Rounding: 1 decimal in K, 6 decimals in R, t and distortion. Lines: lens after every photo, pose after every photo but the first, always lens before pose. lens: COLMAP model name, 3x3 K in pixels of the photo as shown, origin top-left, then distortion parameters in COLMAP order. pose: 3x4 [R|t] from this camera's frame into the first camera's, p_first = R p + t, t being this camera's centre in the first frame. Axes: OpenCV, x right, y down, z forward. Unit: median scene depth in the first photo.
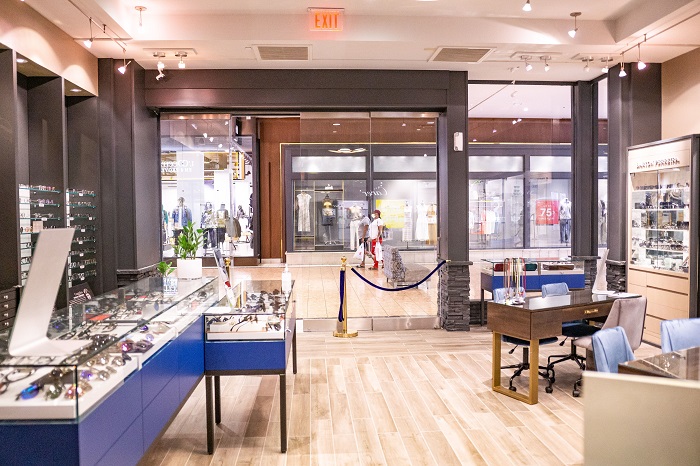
lens RADIAL K [[560.2, 0, 350.0], [0, 560.2, 233.0], [0, 0, 1]] dist [-0.083841, 0.077225]
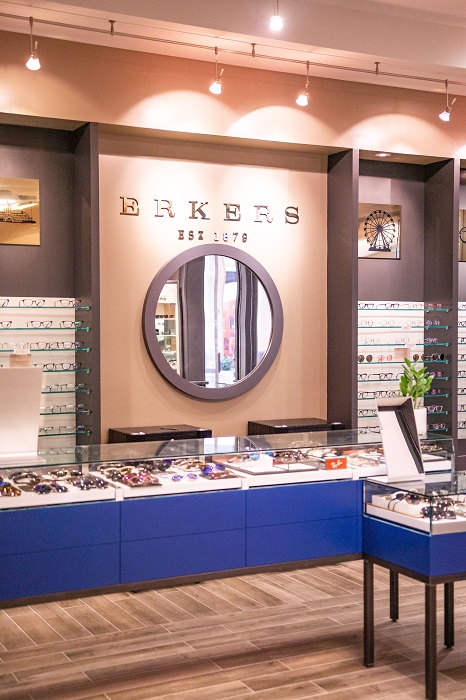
lens RADIAL K [[952.2, 0, 233.0], [0, 952.2, 350.0], [0, 0, 1]] dist [0.092543, 0.101731]
pose [[0.410010, 0.031392, -0.911540, 0.491865], [-0.031284, 0.999303, 0.020343, -0.032076], [0.911544, 0.020175, 0.410707, 0.156381]]
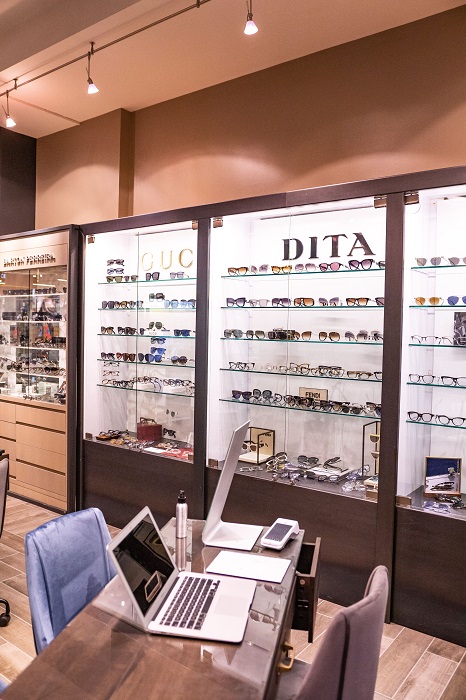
lens RADIAL K [[564.1, 0, 233.0], [0, 564.1, 350.0], [0, 0, 1]] dist [-0.085029, 0.079109]
pose [[0.663768, -0.002574, 0.747934, 0.168032], [-0.001170, 0.999989, 0.004480, -0.006731], [-0.747937, -0.003849, 0.663758, 0.274086]]
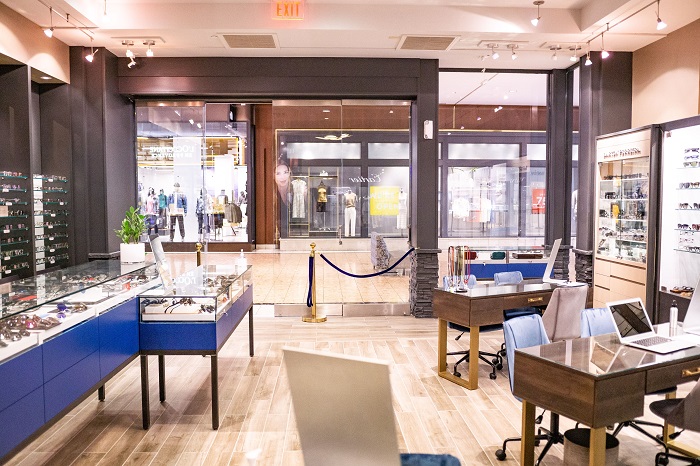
lens RADIAL K [[564.1, 0, 348.3], [0, 564.1, 233.4], [0, 0, 1]] dist [-0.085029, 0.079109]
pose [[0.999708, 0.010056, -0.021966, 0.085607], [-0.009517, 0.999655, 0.024496, -0.000909], [0.022204, -0.024280, 0.999459, -0.020585]]
